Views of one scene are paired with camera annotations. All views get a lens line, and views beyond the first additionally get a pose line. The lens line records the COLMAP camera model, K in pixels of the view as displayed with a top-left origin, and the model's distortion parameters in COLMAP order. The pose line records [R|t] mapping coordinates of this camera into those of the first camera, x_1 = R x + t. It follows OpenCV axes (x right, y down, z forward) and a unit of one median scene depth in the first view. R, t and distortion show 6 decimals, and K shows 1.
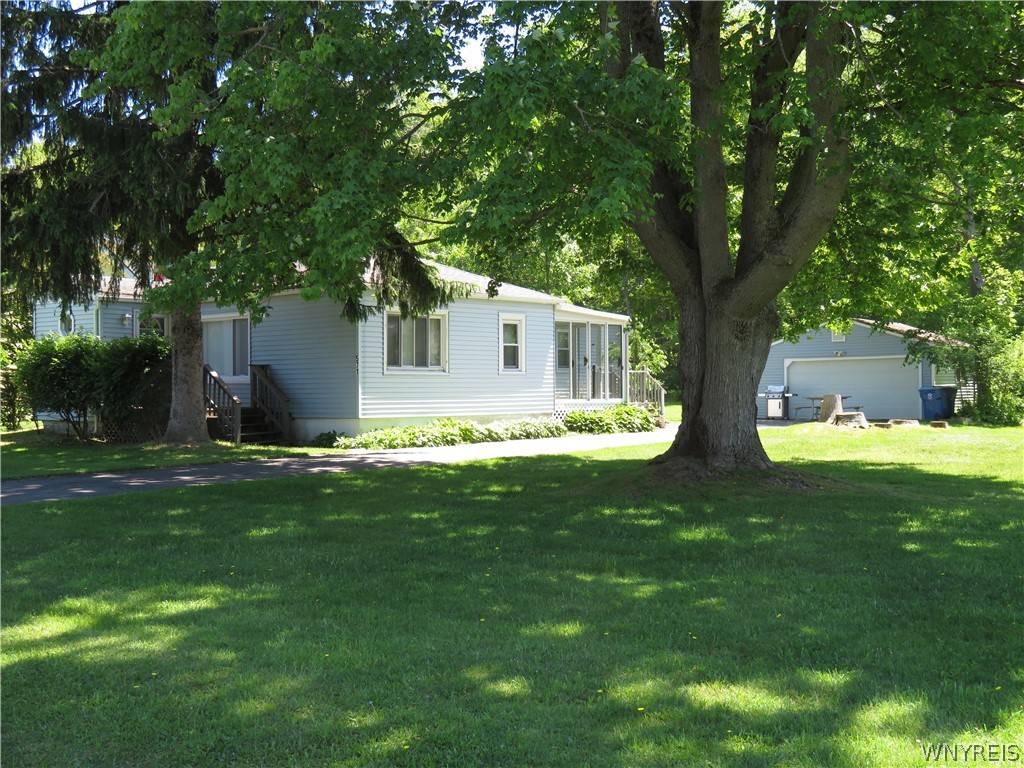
lens RADIAL K [[1277.6, 0, 512.0], [0, 1277.6, 385.8], [0, 0, 1]] dist [-0.013379, 0.000000]
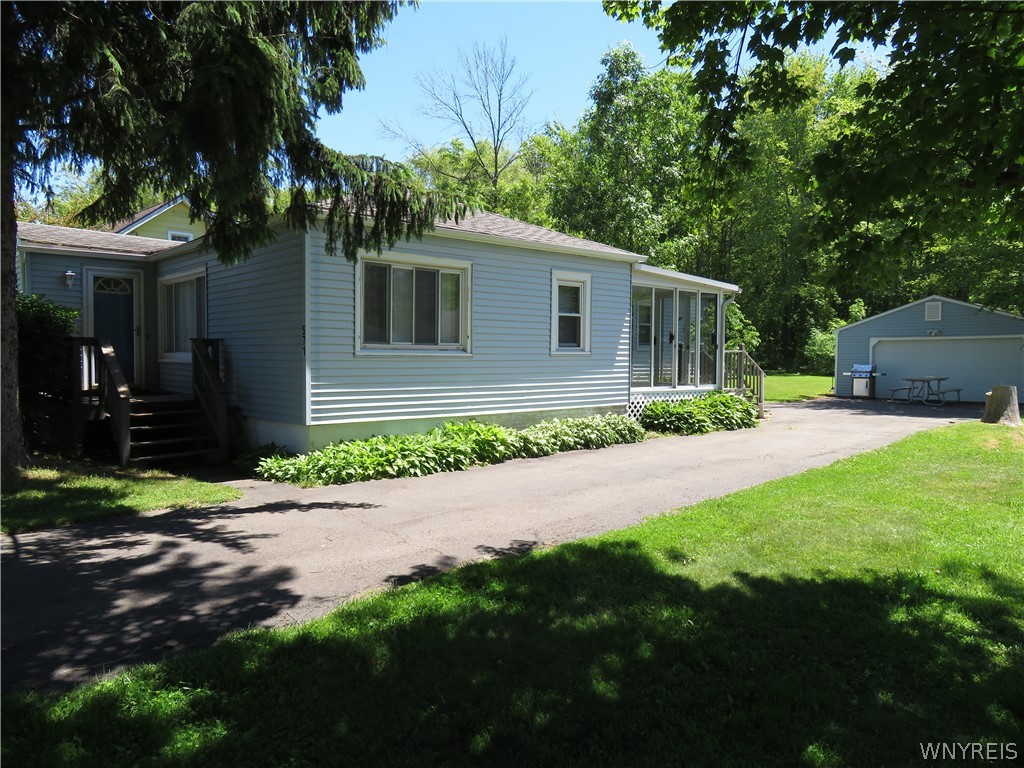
lens RADIAL K [[703.8, 0, 514.9], [0, 703.8, 382.3], [0, 0, 1]] dist [-0.007894, -0.004564]
pose [[0.988634, 0.019504, -0.149074, 0.028308], [-0.012673, 0.998832, 0.046631, -0.011458], [0.149809, -0.044212, 0.987726, 0.575726]]
